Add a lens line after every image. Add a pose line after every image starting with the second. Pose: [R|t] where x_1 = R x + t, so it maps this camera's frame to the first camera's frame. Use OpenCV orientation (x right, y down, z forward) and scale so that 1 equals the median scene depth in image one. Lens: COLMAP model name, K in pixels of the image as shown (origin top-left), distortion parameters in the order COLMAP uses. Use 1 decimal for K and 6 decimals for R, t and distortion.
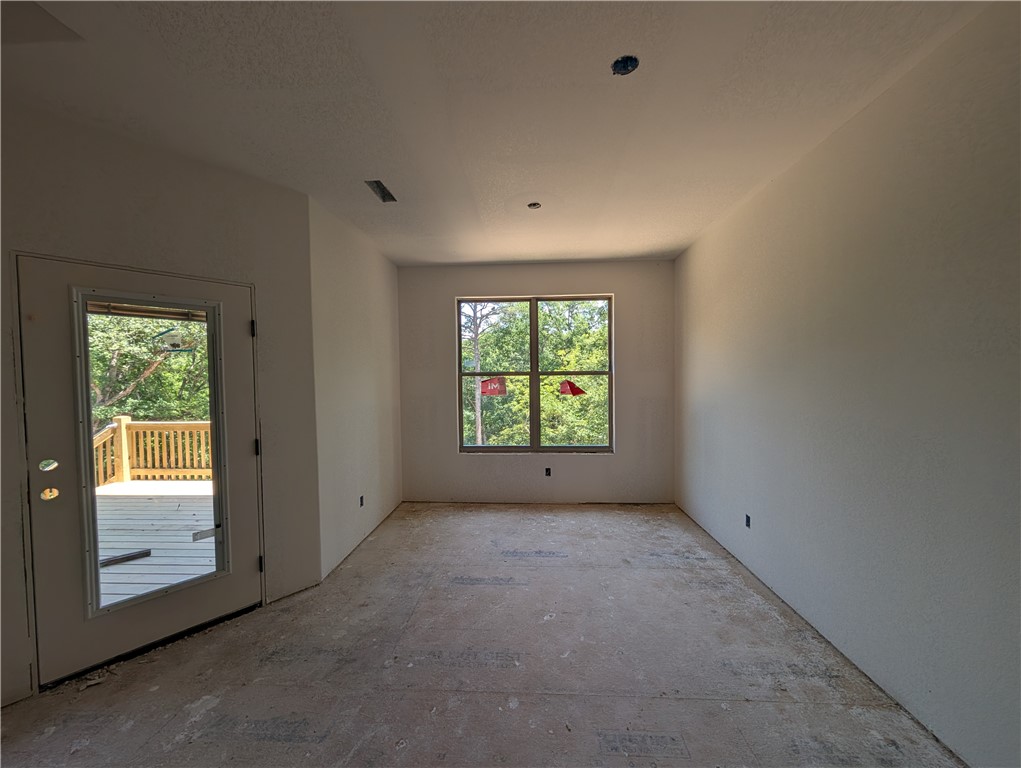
lens RADIAL K [[385.0, 0, 507.8], [0, 385.0, 386.3], [0, 0, 1]] dist [0.000551, 0.000102]
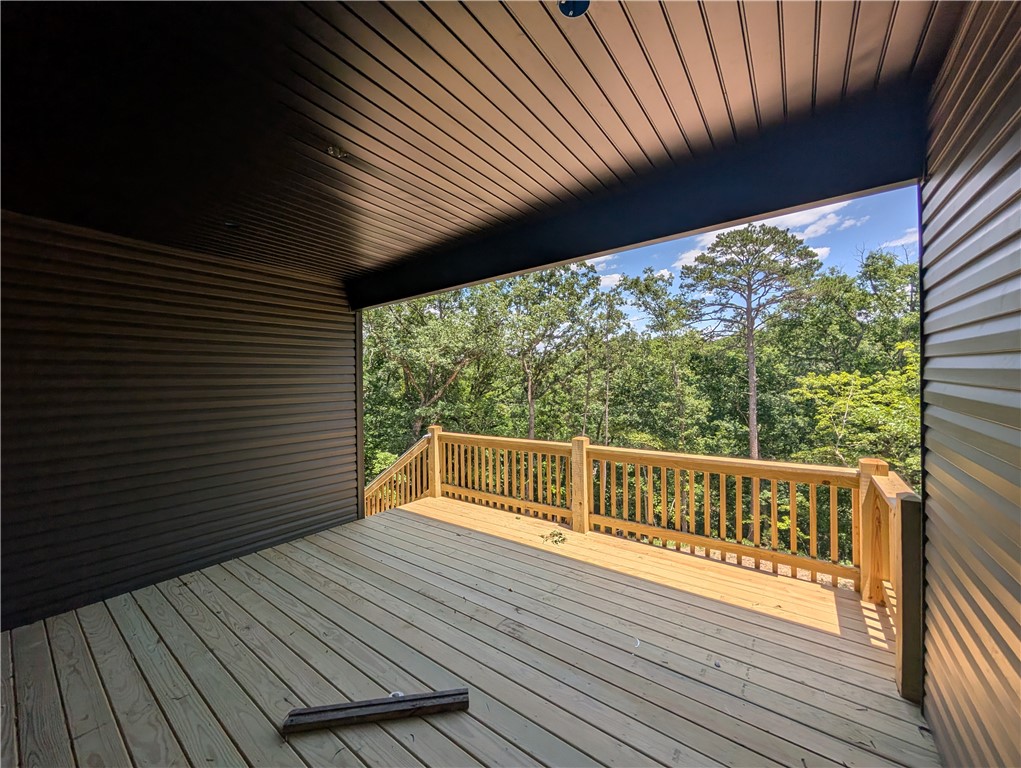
lens RADIAL K [[385.0, 0, 511.2], [0, 385.0, 384.2], [0, 0, 1]] dist [0.000551, 0.000102]
pose [[0.829813, -0.002820, -0.558034, -0.118675], [-0.008354, 0.999812, -0.017475, -0.003336], [0.557979, 0.019163, 0.829634, 0.118511]]
